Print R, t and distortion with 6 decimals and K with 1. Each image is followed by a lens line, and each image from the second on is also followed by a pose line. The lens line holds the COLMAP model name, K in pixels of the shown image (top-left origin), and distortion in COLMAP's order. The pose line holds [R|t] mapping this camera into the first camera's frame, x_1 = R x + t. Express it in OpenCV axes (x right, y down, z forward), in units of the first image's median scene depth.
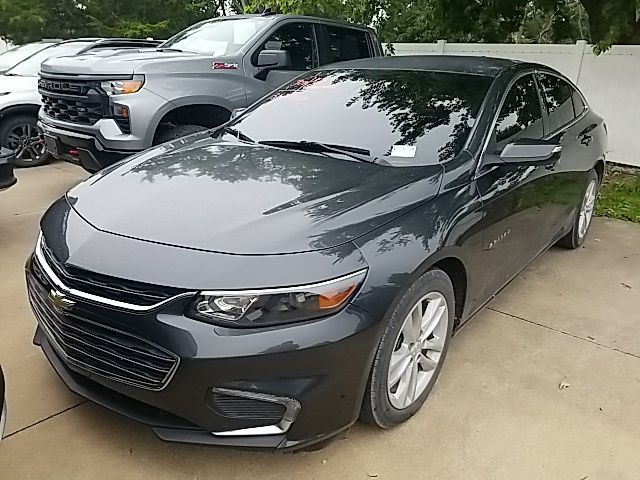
lens RADIAL K [[458.5, 0, 295.8], [0, 458.5, 251.2], [0, 0, 1]] dist [0.003213, -0.003607]
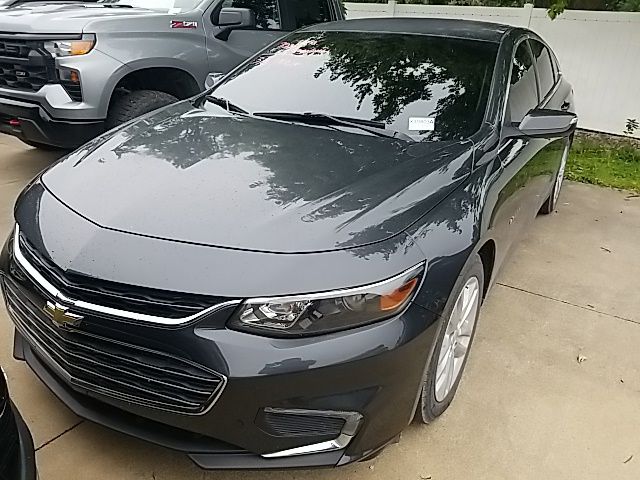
lens RADIAL K [[460.1, 0, 295.8], [0, 460.1, 240.0], [0, 0, 1]] dist [0.003525, -0.012132]
pose [[0.991182, -0.043520, 0.125153, -0.087820], [0.036622, 0.997708, 0.056894, -0.027266], [-0.127343, -0.051809, 0.990505, 0.057214]]
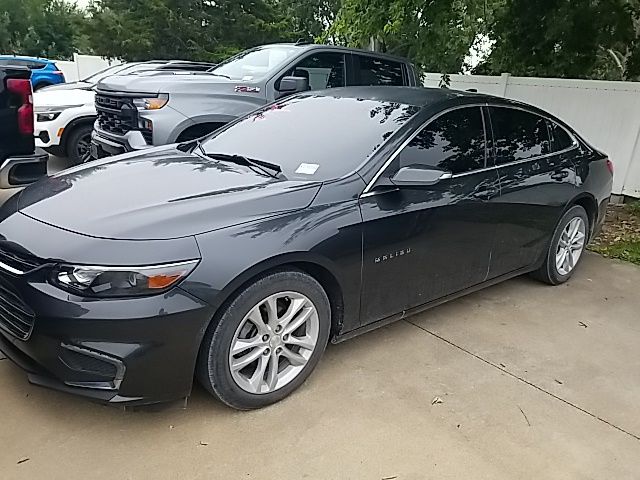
lens RADIAL K [[450.6, 0, 302.8], [0, 450.6, 253.6], [0, 0, 1]] dist [0.014332, 0.000664]
pose [[0.984221, 0.092370, -0.150923, 0.238745], [-0.098452, 0.994584, -0.033322, 0.014700], [0.147027, 0.047654, 0.987984, -0.042344]]
